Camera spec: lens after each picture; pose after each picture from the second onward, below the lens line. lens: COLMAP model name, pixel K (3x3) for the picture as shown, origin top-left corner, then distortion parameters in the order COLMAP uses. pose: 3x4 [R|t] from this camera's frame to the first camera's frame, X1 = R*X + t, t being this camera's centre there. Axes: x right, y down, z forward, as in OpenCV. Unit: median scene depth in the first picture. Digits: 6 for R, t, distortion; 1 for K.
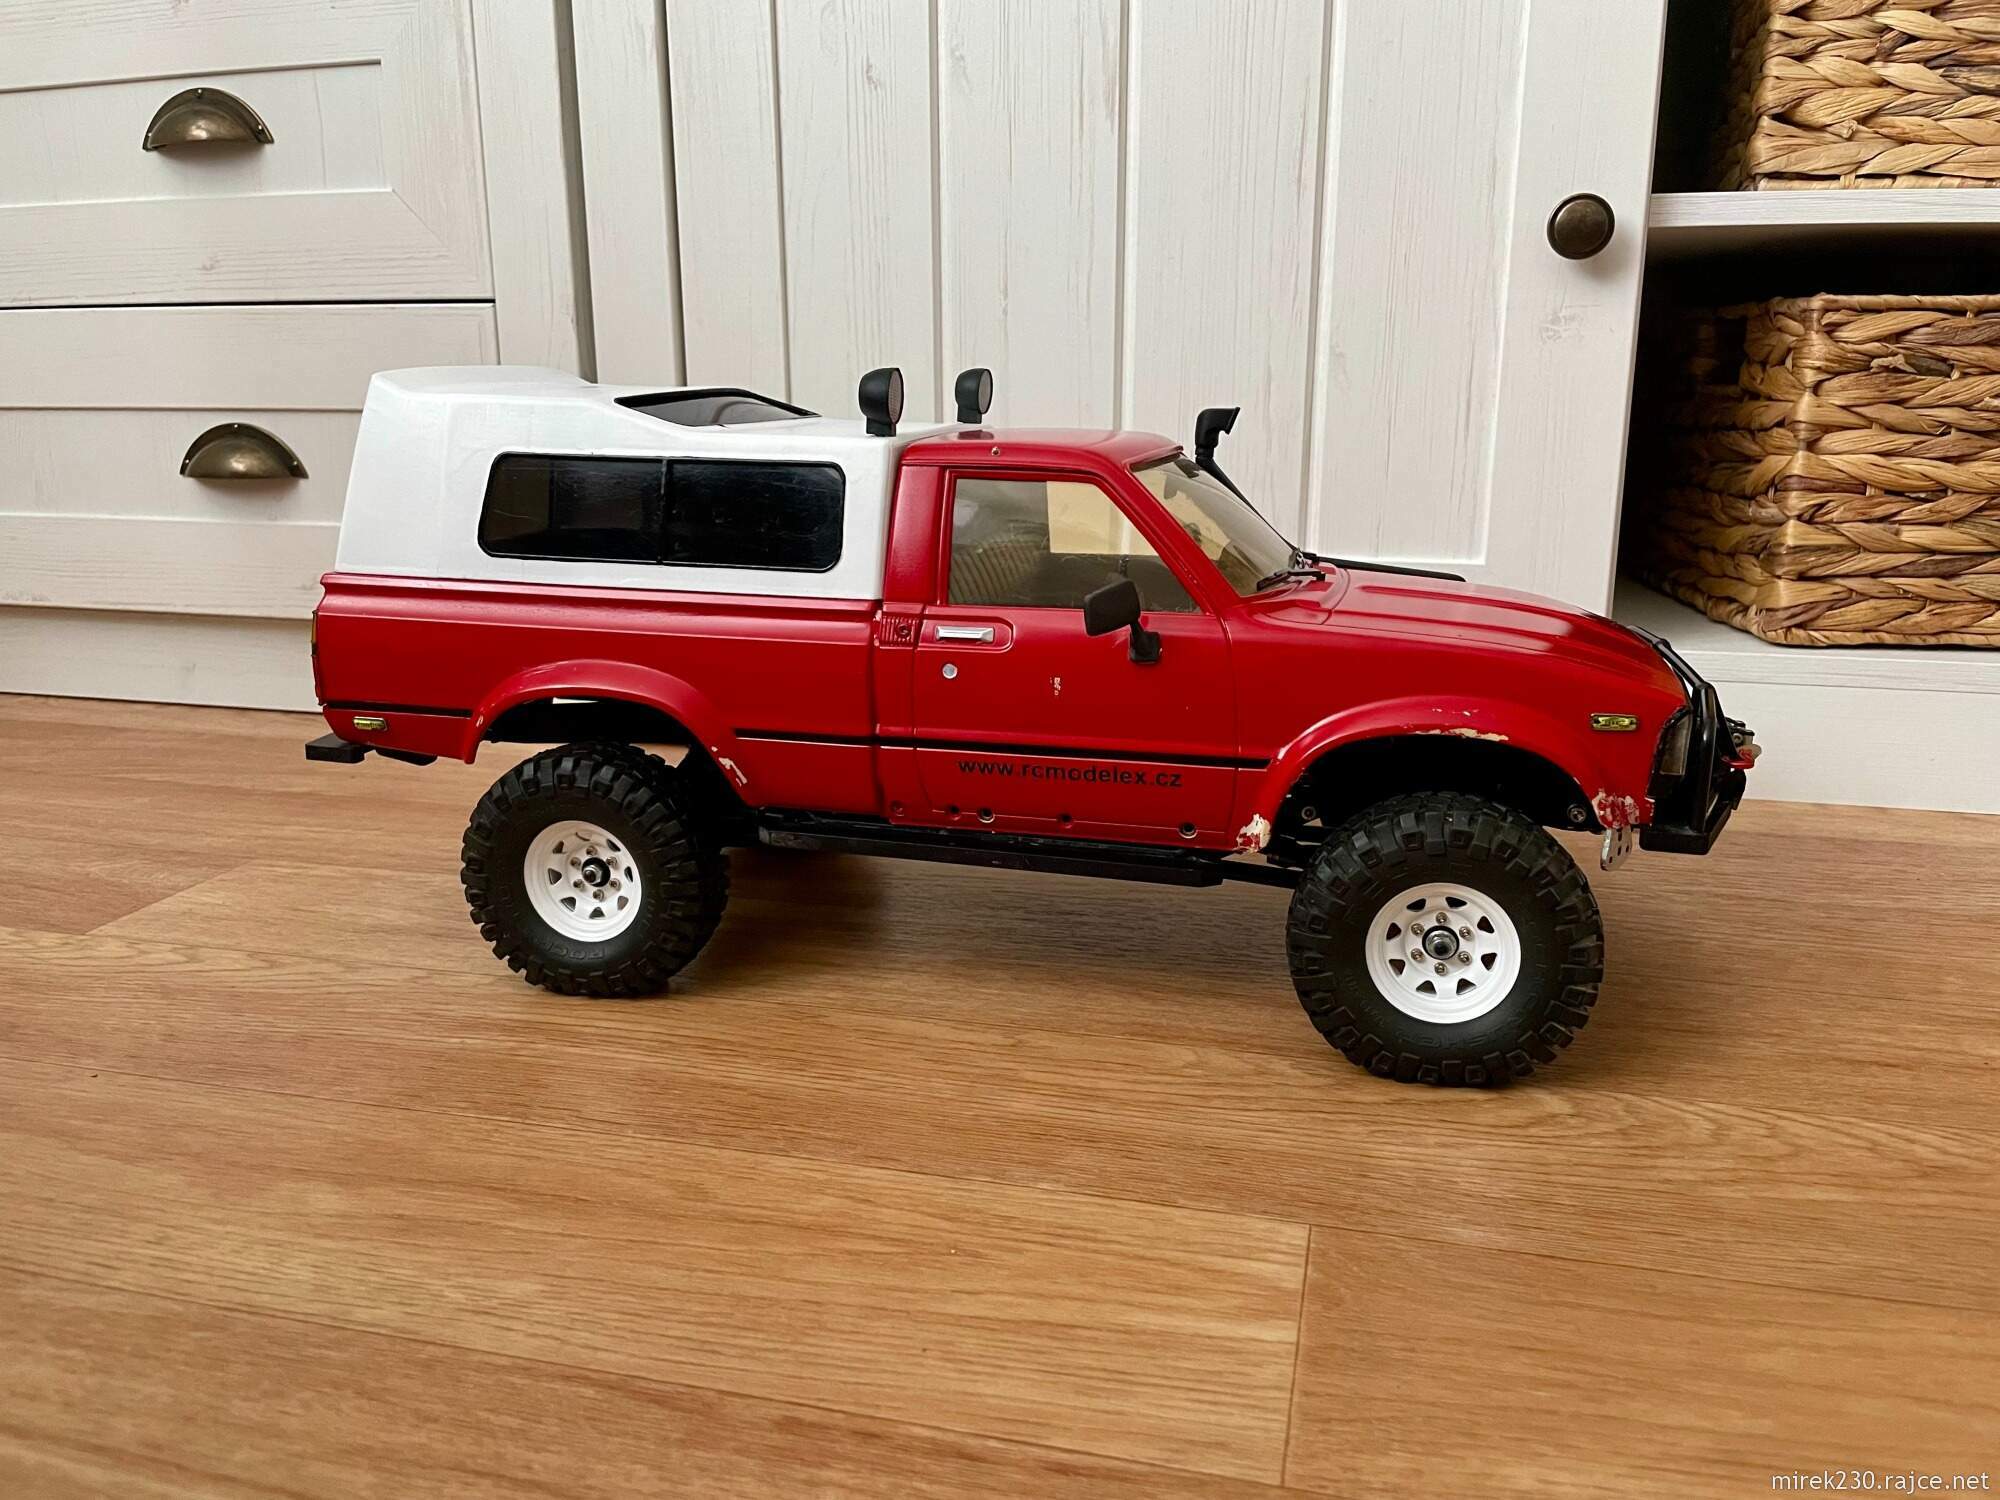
lens RADIAL K [[1521.0, 0, 993.9], [0, 1521.0, 744.0], [0, 0, 1]] dist [0.073582, -0.113598]
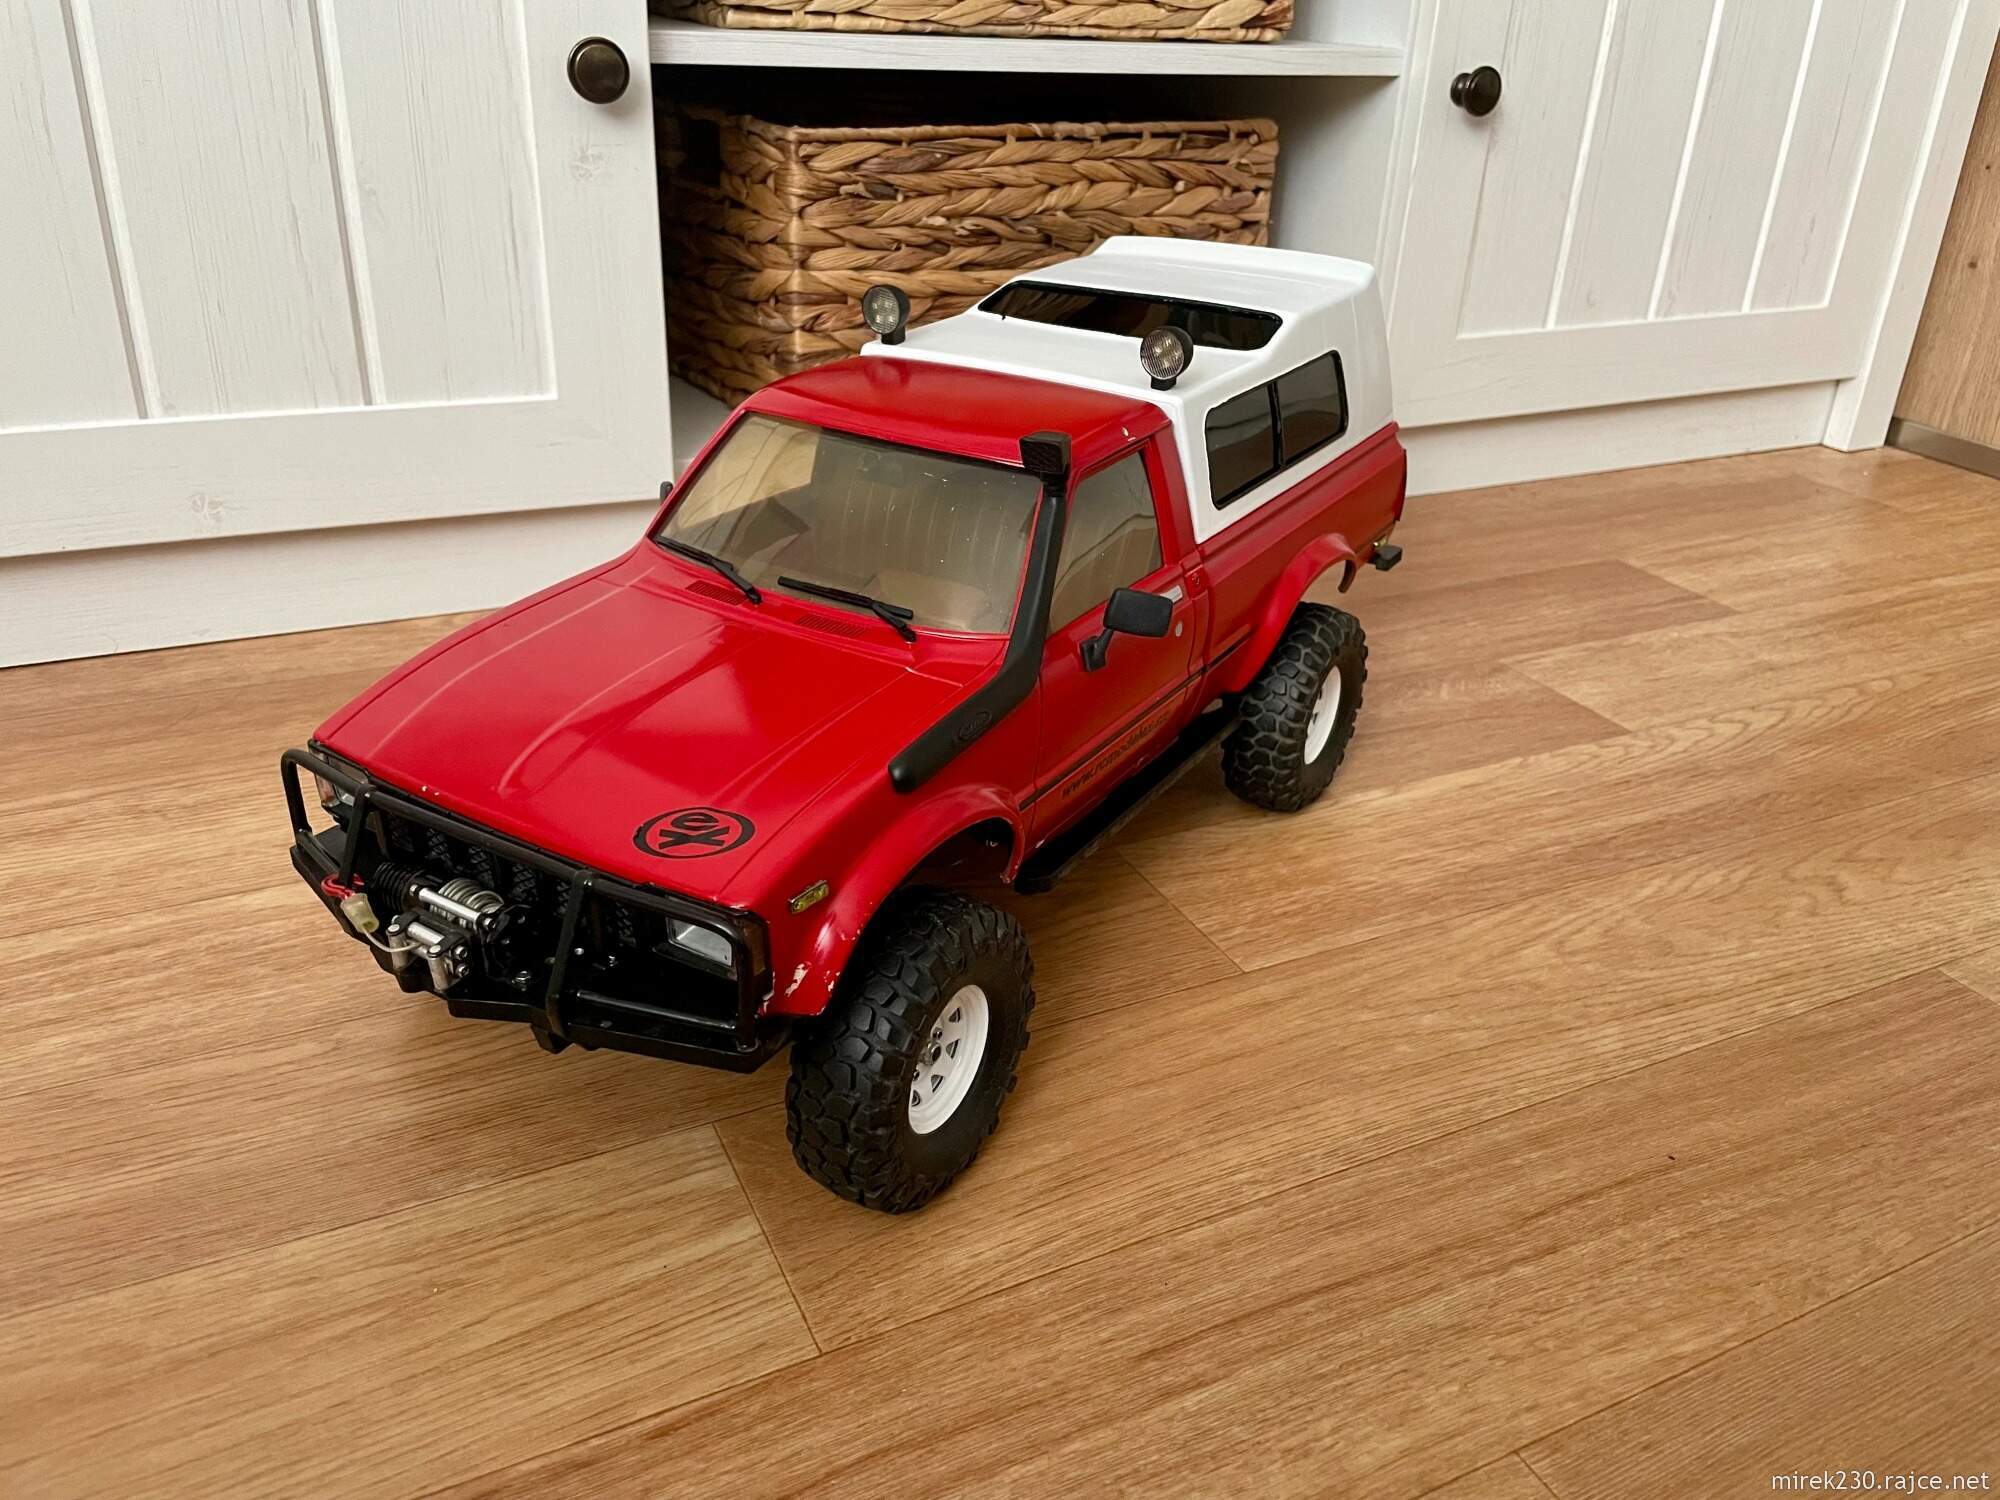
lens RADIAL K [[1521.0, 0, 993.9], [0, 1521.0, 744.0], [0, 0, 1]] dist [0.073582, -0.113598]
pose [[0.752980, -0.265551, 0.602083, -0.151418], [0.115342, 0.954056, 0.276540, -0.154887], [-0.647856, -0.138783, 0.749014, -0.002798]]
